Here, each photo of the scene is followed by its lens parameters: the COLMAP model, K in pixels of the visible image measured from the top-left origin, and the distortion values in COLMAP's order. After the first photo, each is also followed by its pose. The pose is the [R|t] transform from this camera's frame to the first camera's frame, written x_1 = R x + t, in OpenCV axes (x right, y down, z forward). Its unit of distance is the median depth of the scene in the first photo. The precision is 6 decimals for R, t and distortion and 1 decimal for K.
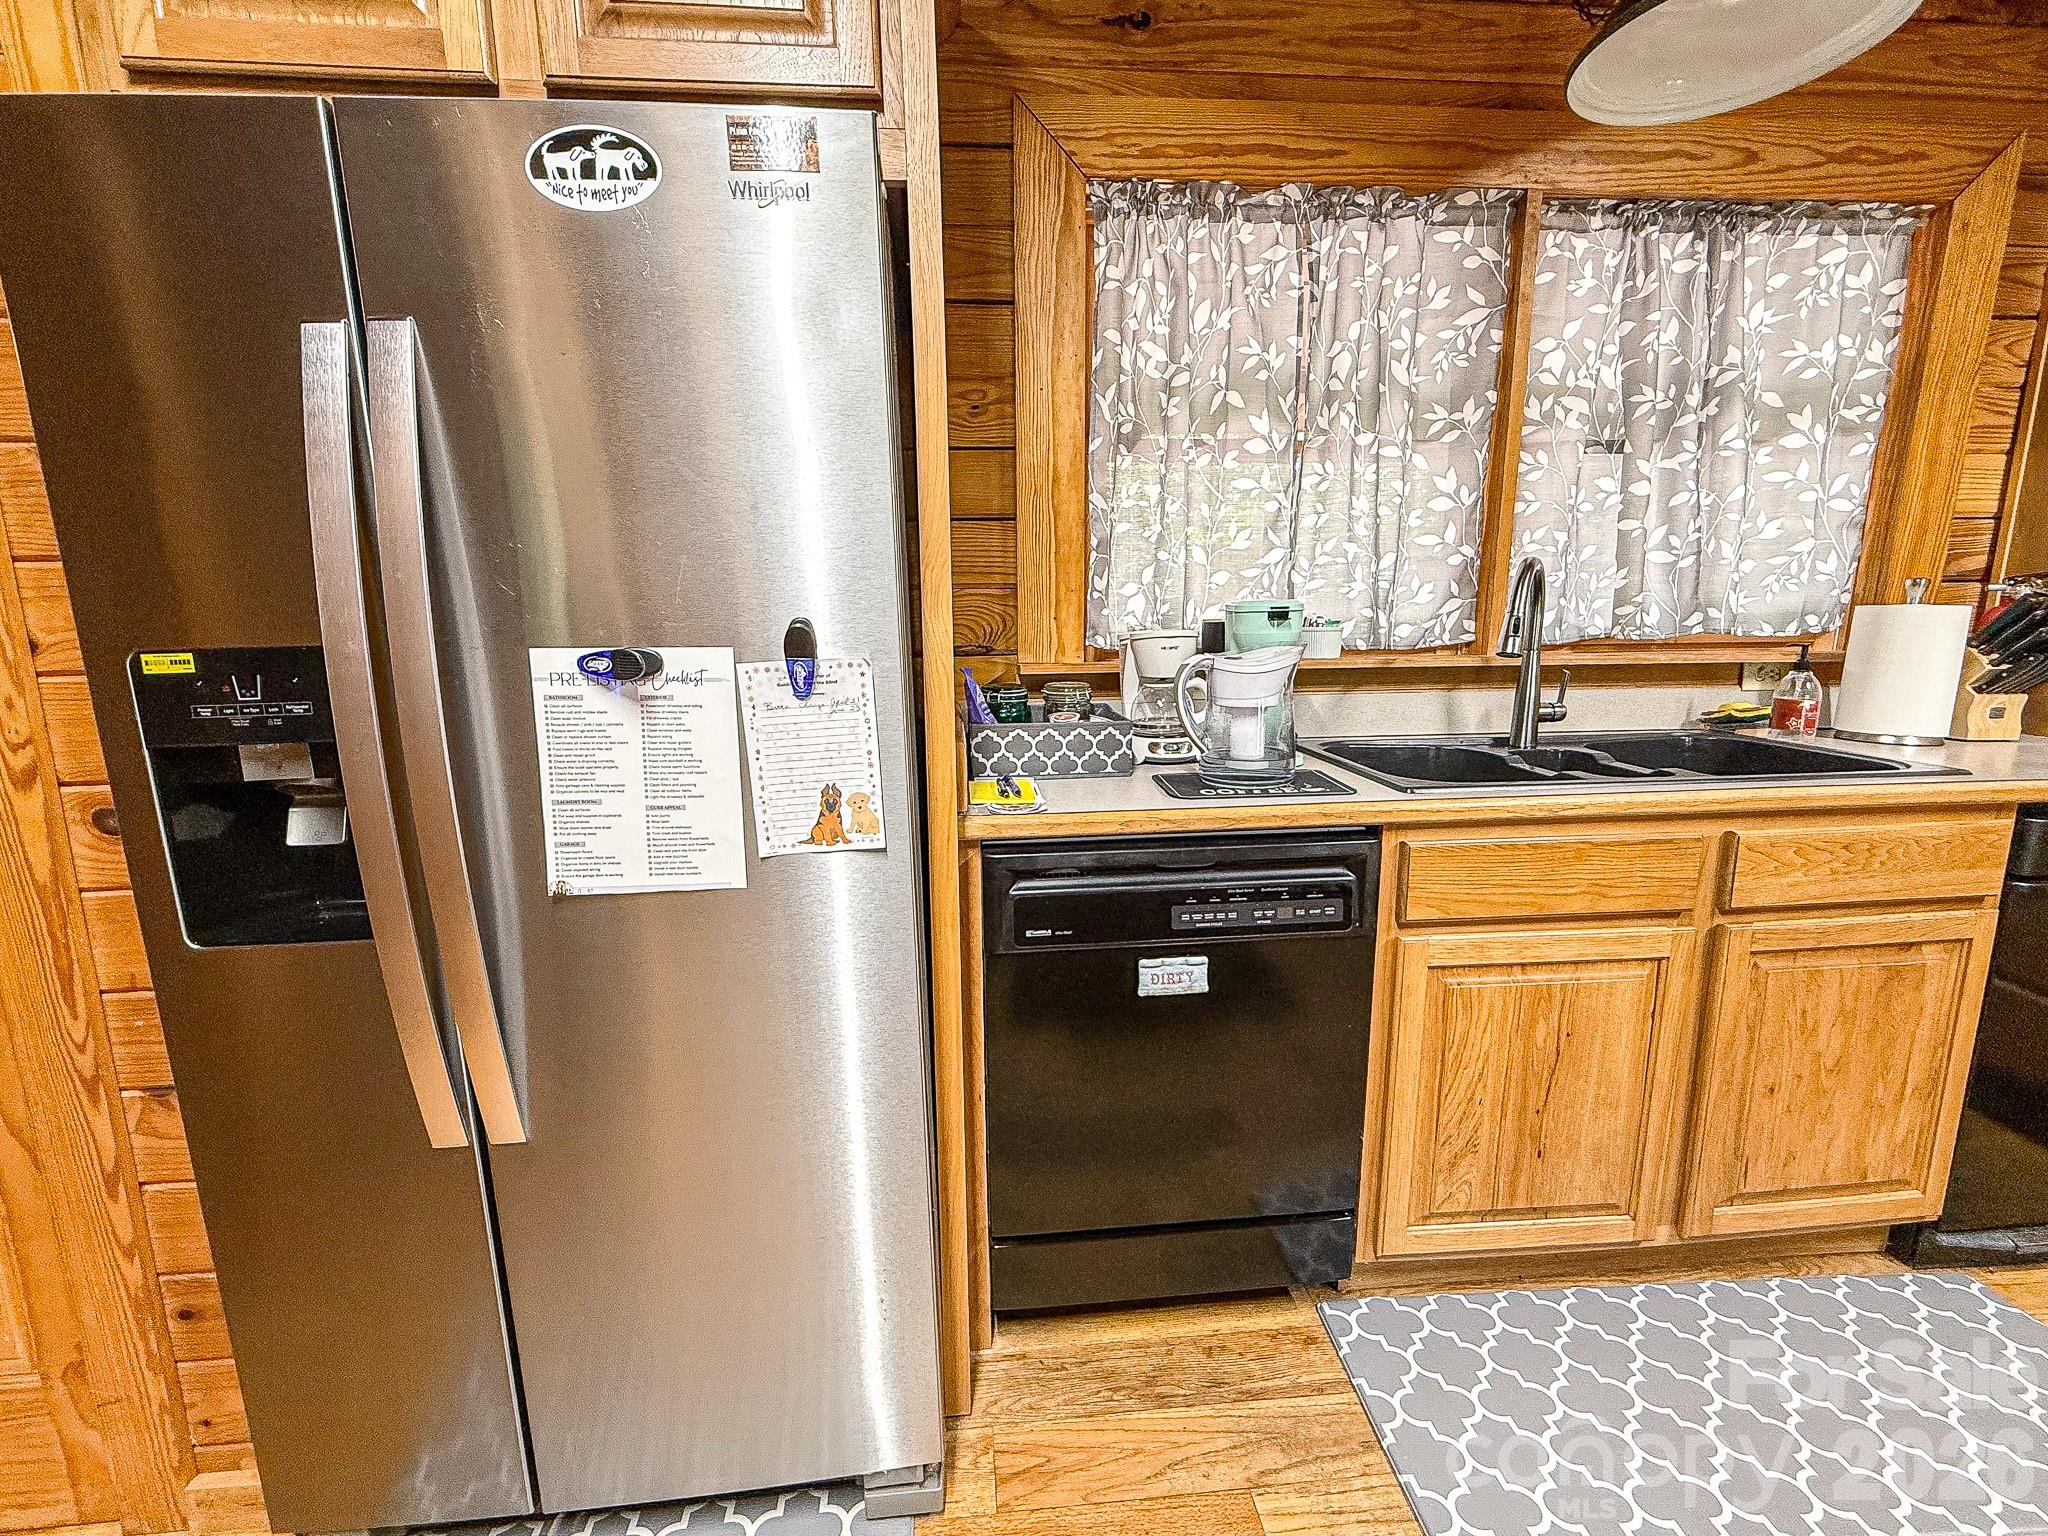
lens RADIAL K [[836.4, 0, 1013.1], [0, 836.4, 771.4], [0, 0, 1]] dist [0.000401, -0.000362]
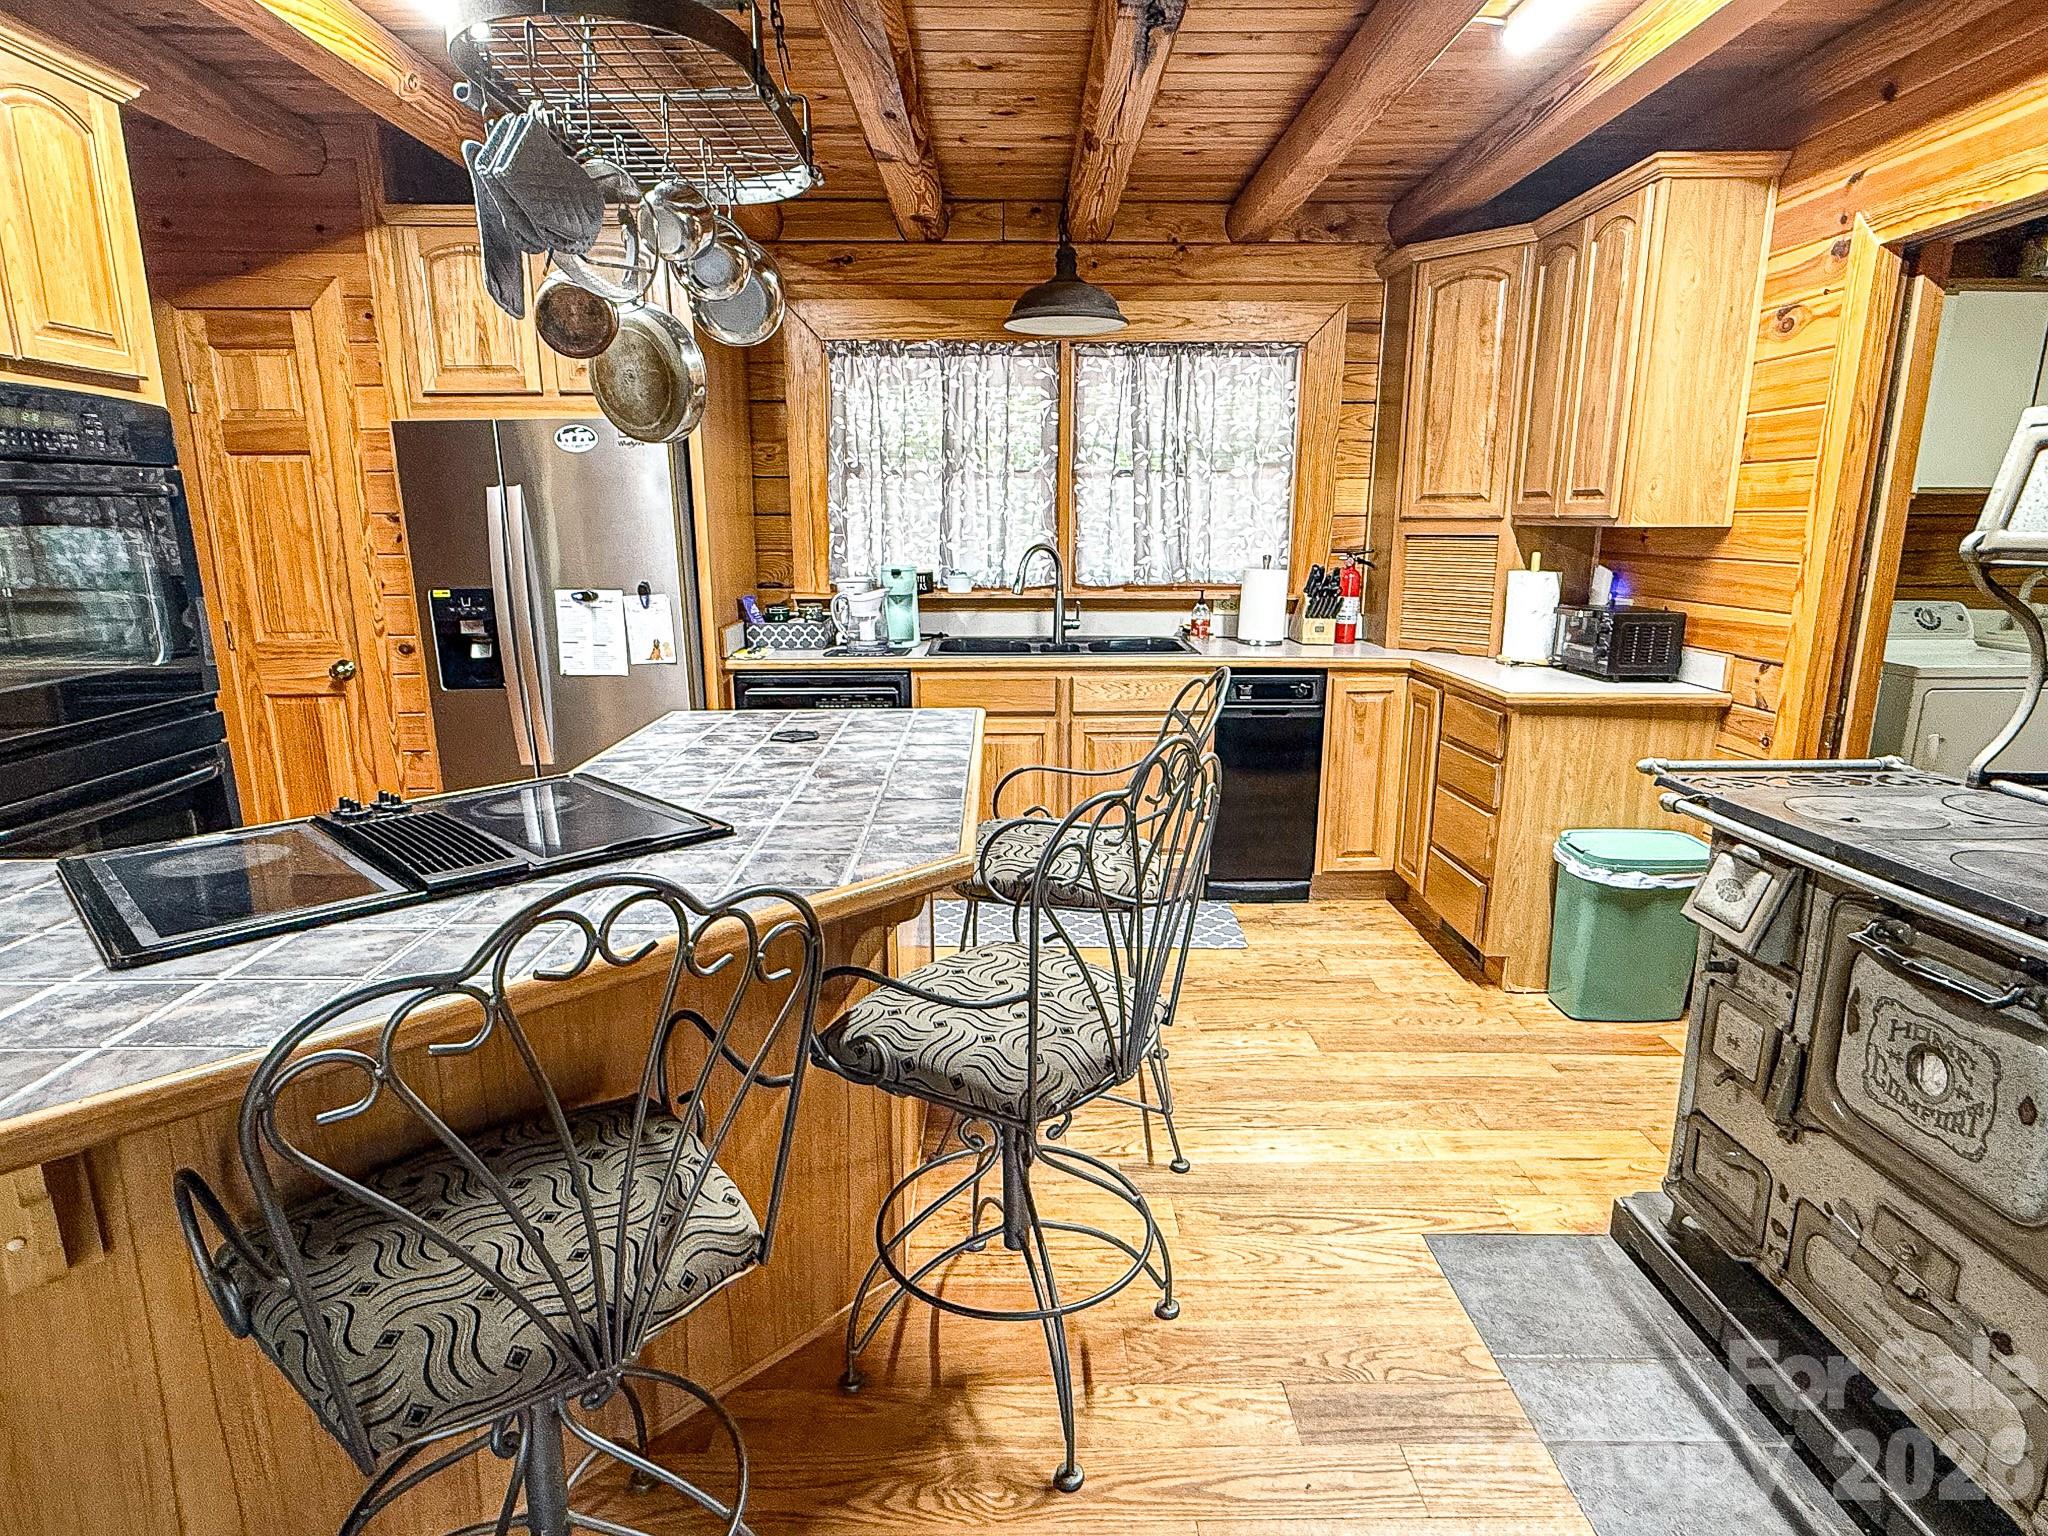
lens RADIAL K [[1105.2, 0, 1022.5], [0, 1105.2, 771.5], [0, 0, 1]] dist [-0.003084, 0.002398]
pose [[0.998107, 0.025348, -0.056042, 0.683556], [-0.022512, 0.998462, 0.050657, 0.135312], [0.057240, -0.049299, 0.997143, -1.482054]]
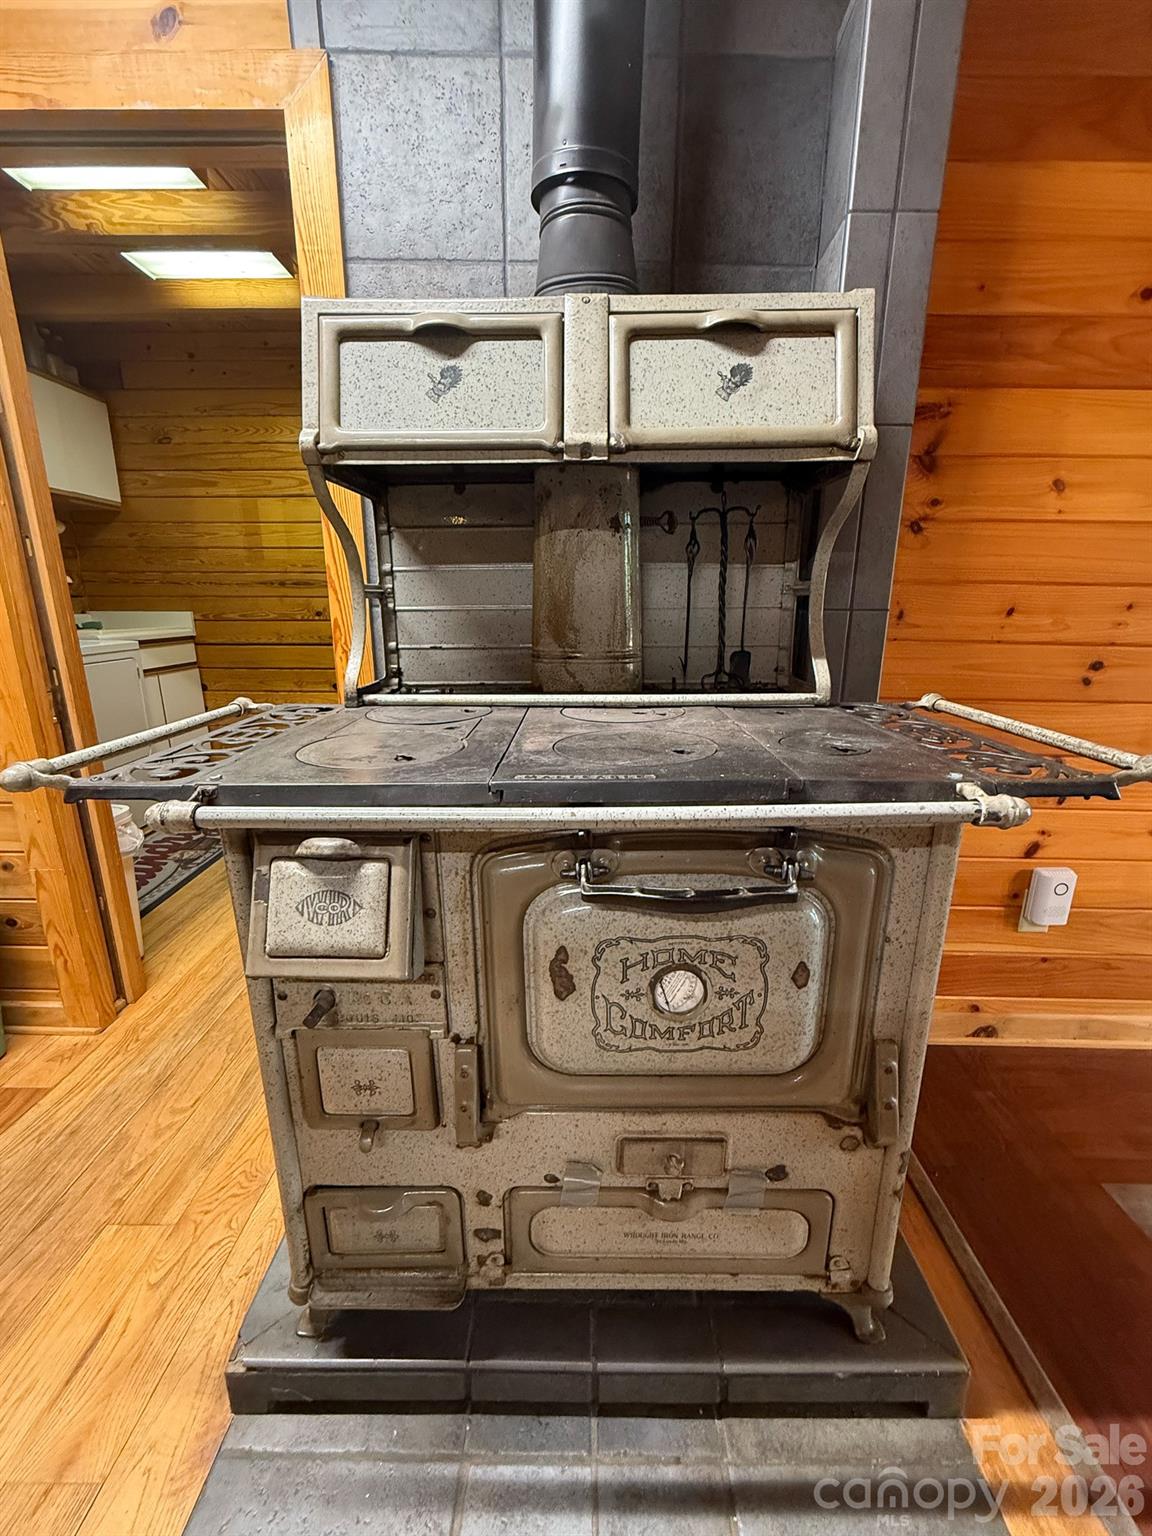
lens RADIAL K [[627.3, 0, 577.9], [0, 627.3, 764.2], [0, 0, 1]] dist [0.000401, -0.000362]
pose [[0.080048, -0.237253, 0.968144, 0.953922], [0.164389, 0.961104, 0.221935, 0.137501], [-0.983142, 0.141387, 0.115937, -0.608799]]
